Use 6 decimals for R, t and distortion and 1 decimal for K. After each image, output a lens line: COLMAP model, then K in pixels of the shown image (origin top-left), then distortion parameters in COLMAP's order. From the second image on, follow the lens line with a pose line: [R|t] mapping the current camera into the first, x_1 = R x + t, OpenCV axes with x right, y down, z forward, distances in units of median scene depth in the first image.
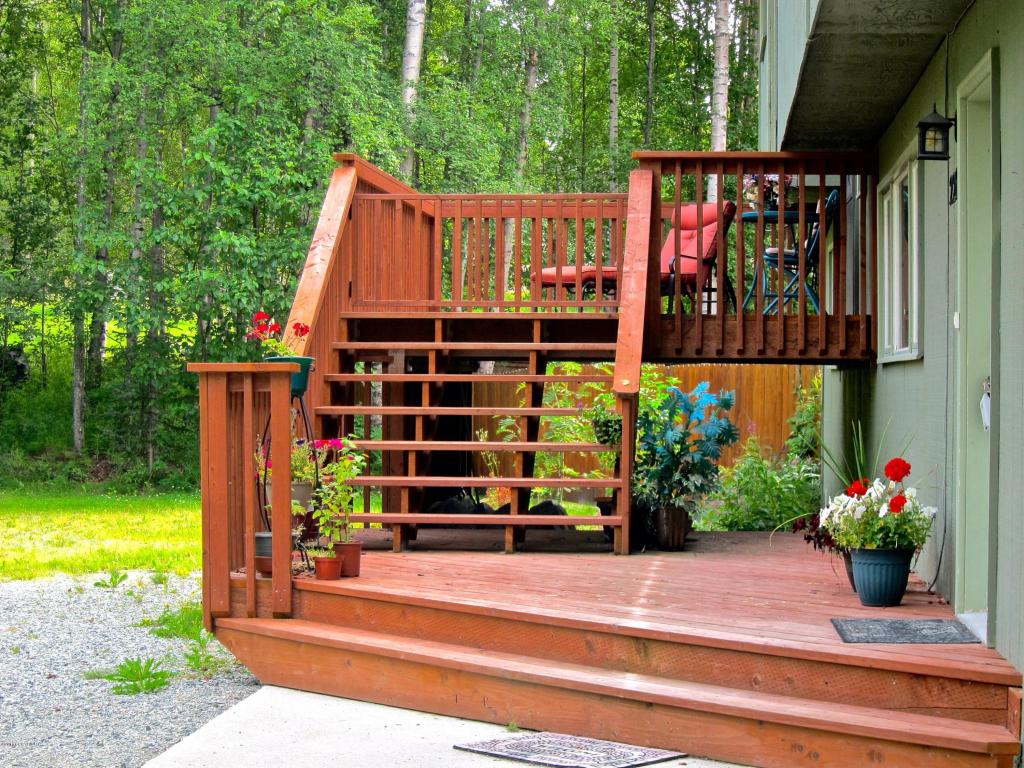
lens RADIAL K [[2132.6, 0, 512.0], [0, 2132.6, 384.0], [0, 0, 1]] dist [-0.207971, -0.053780]
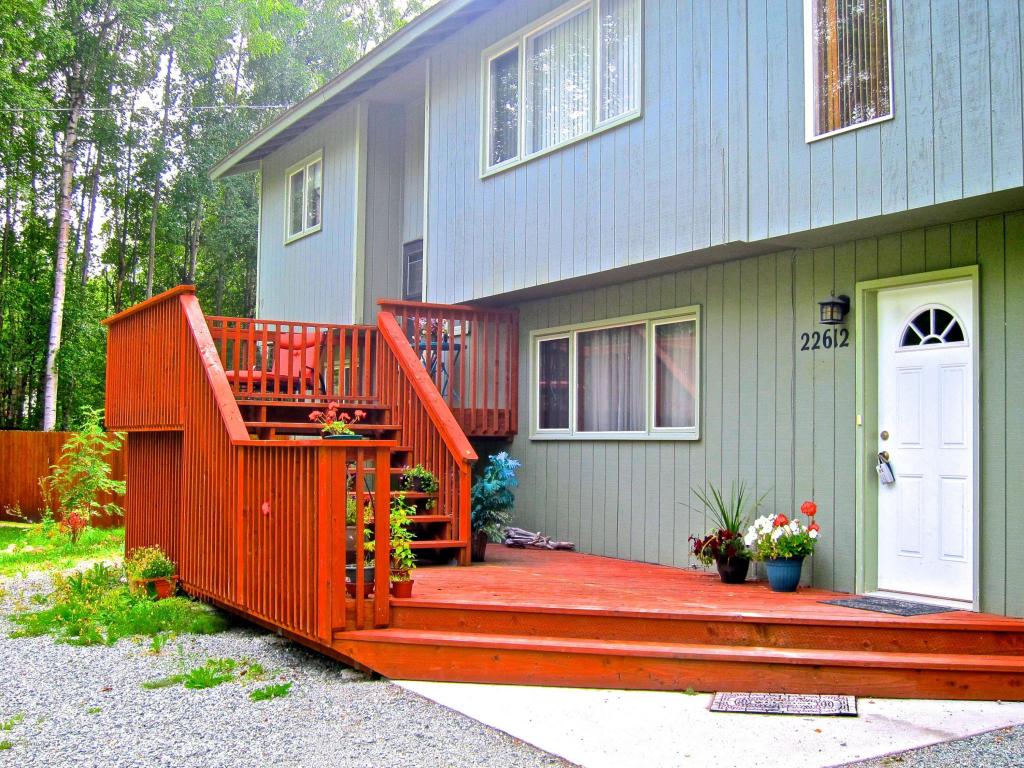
lens RADIAL K [[1178.8, 0, 512.0], [0, 1178.8, 384.0], [0, 0, 1]] dist [-0.089250, -0.000691]
pose [[0.815475, 0.032658, 0.577870, -0.548607], [-0.004544, 0.998737, -0.050032, -0.010005], [-0.578774, 0.038174, 0.814594, 0.382087]]
